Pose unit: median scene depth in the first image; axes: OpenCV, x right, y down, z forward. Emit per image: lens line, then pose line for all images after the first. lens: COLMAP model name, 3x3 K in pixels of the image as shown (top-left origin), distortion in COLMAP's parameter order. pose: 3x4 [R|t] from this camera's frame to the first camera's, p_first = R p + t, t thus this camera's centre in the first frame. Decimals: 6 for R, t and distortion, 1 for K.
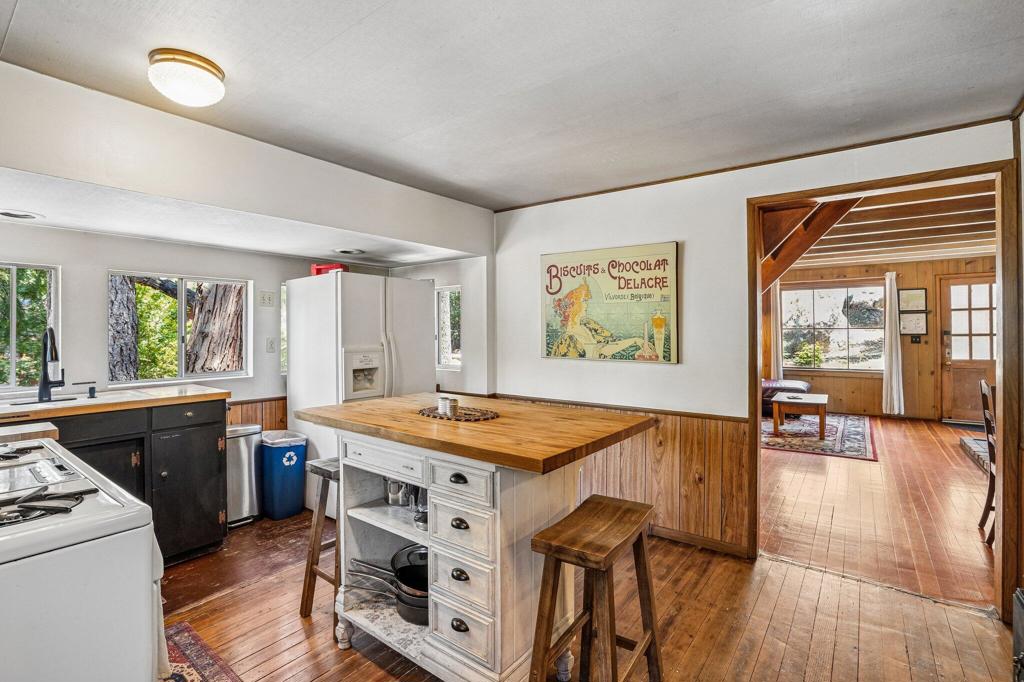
lens RADIAL K [[469.5, 0, 525.5], [0, 469.5, 326.6], [0, 0, 1]] dist [-0.011052, 0.000224]
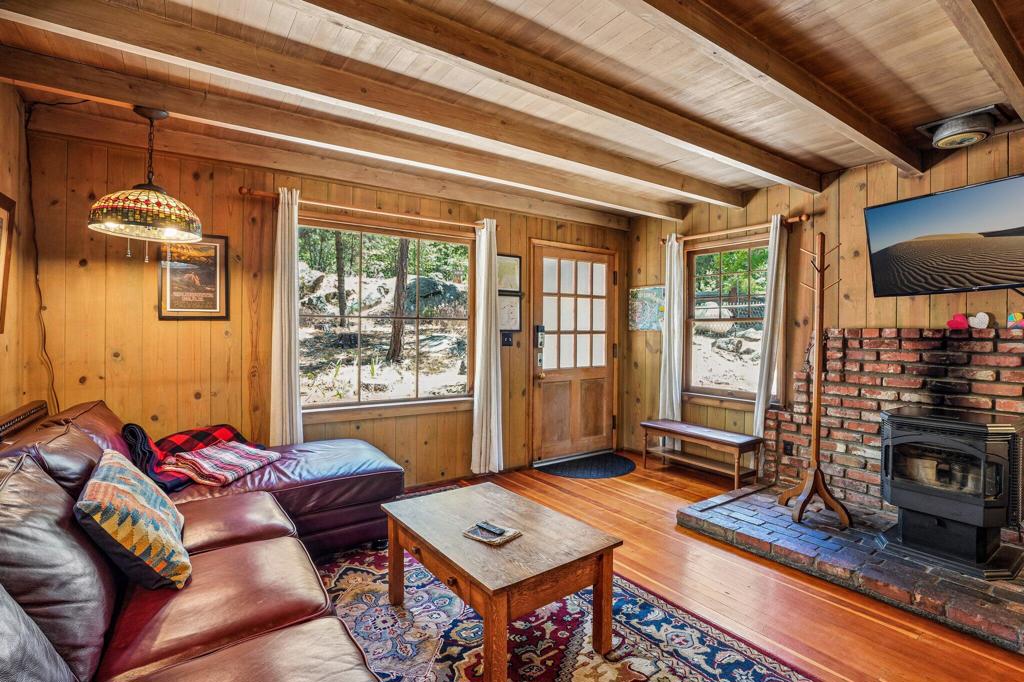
lens RADIAL K [[488.3, 0, 510.5], [0, 488.3, 334.2], [0, 0, 1]] dist [-0.038020, 0.007143]
pose [[0.341383, 0.005096, 0.939910, 0.250698], [-0.019076, 0.999817, 0.001508, 0.020283], [-0.939731, -0.018445, 0.341418, 0.797875]]
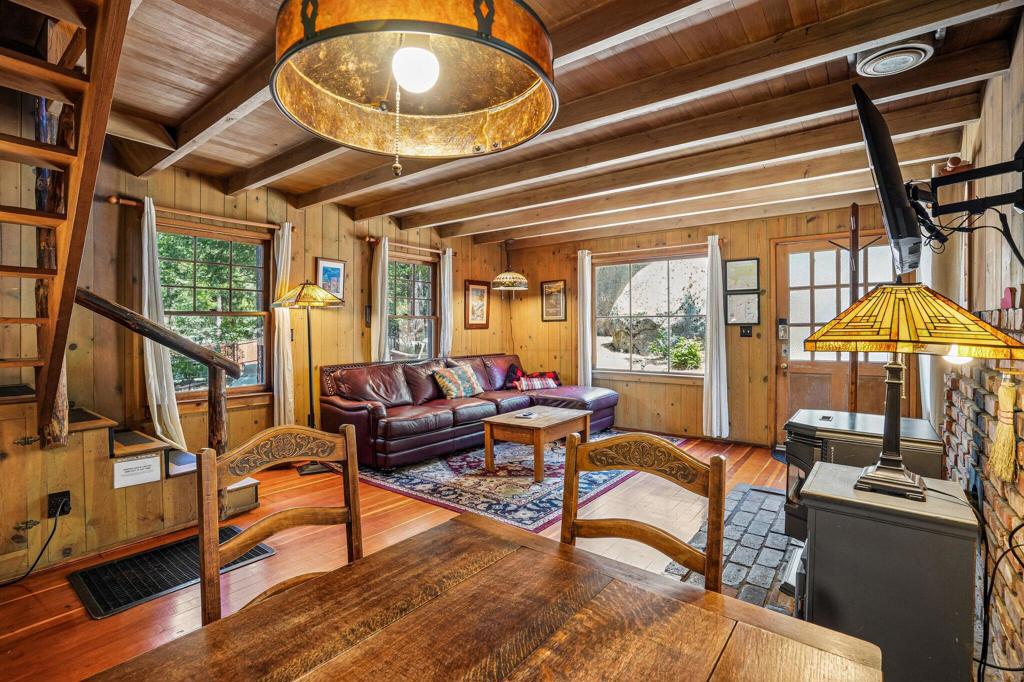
lens RADIAL K [[488.3, 0, 509.9], [0, 488.3, 326.4], [0, 0, 1]] dist [-0.038020, 0.007143]
pose [[0.999324, 0.004208, -0.036531, 0.519973], [-0.003980, 0.999972, 0.006320, 0.017448], [0.036556, -0.006170, 0.999313, 0.263935]]
